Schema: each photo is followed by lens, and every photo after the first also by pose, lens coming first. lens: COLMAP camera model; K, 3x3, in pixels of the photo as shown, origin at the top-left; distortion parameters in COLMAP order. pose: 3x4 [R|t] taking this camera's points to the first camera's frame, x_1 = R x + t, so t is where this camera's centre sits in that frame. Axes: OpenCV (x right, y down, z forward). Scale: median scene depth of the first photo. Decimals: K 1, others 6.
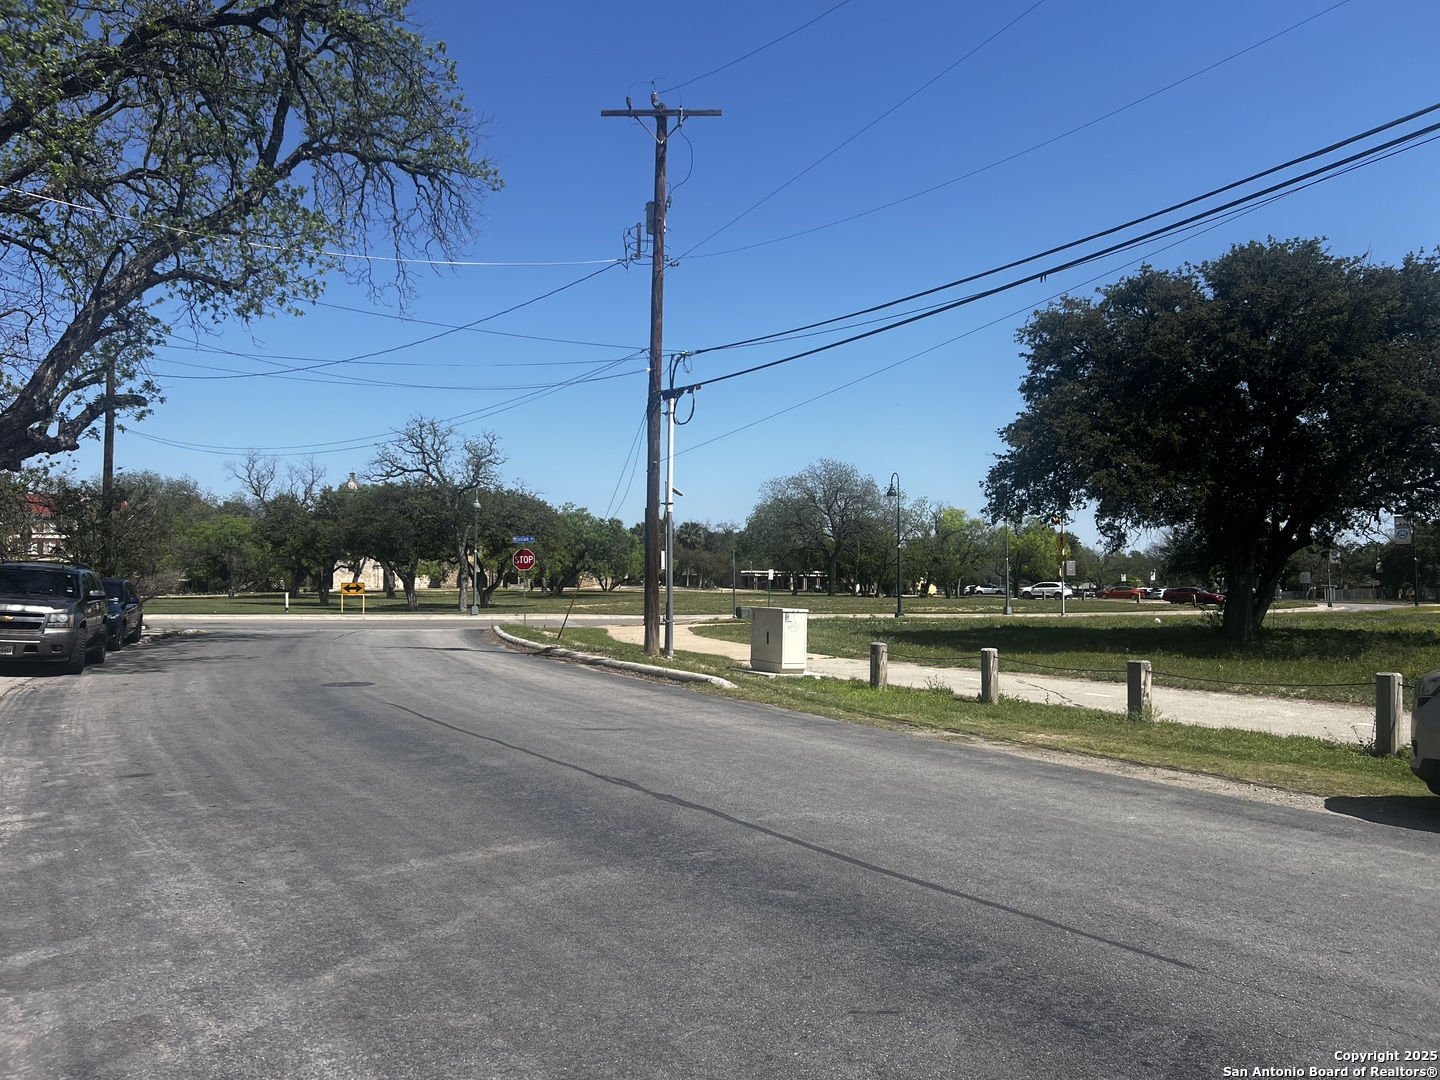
lens RADIAL K [[1090.4, 0, 723.0], [0, 1090.4, 542.0], [0, 0, 1]] dist [0.044114, -0.011594]
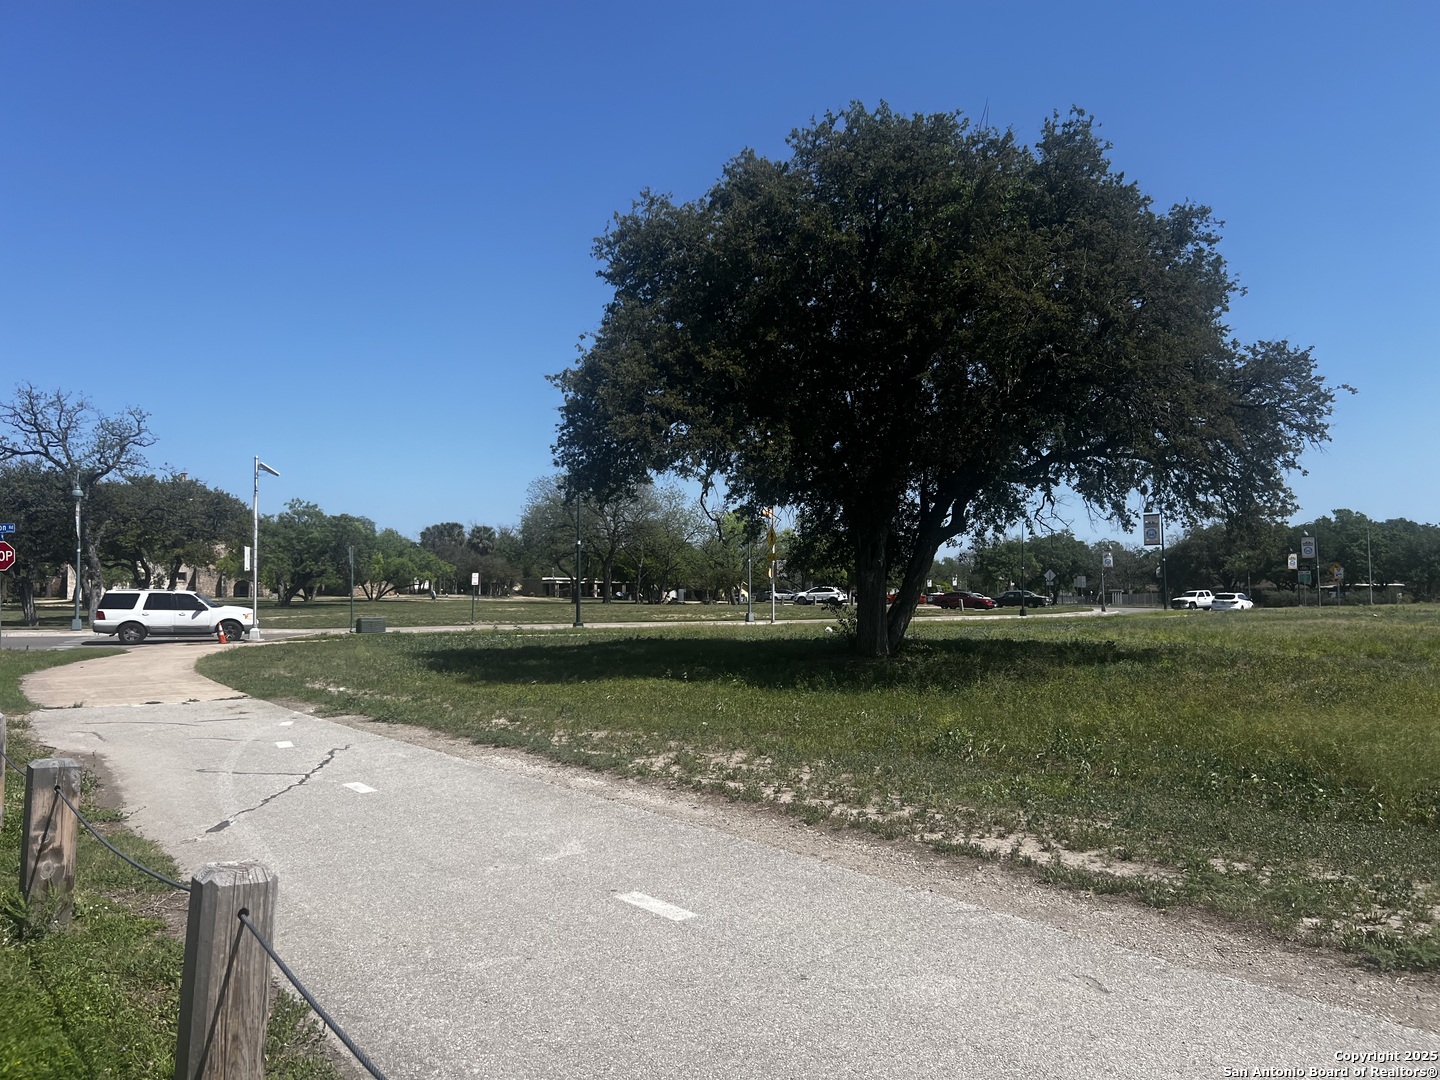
lens RADIAL K [[1090.4, 0, 716.9], [0, 1090.4, 538.5], [0, 0, 1]] dist [0.044114, -0.011594]
pose [[0.990033, 0.002260, 0.140816, 0.108595], [-0.000824, 0.999947, -0.010252, 0.006675], [-0.140832, 0.010034, 0.989983, 0.114424]]
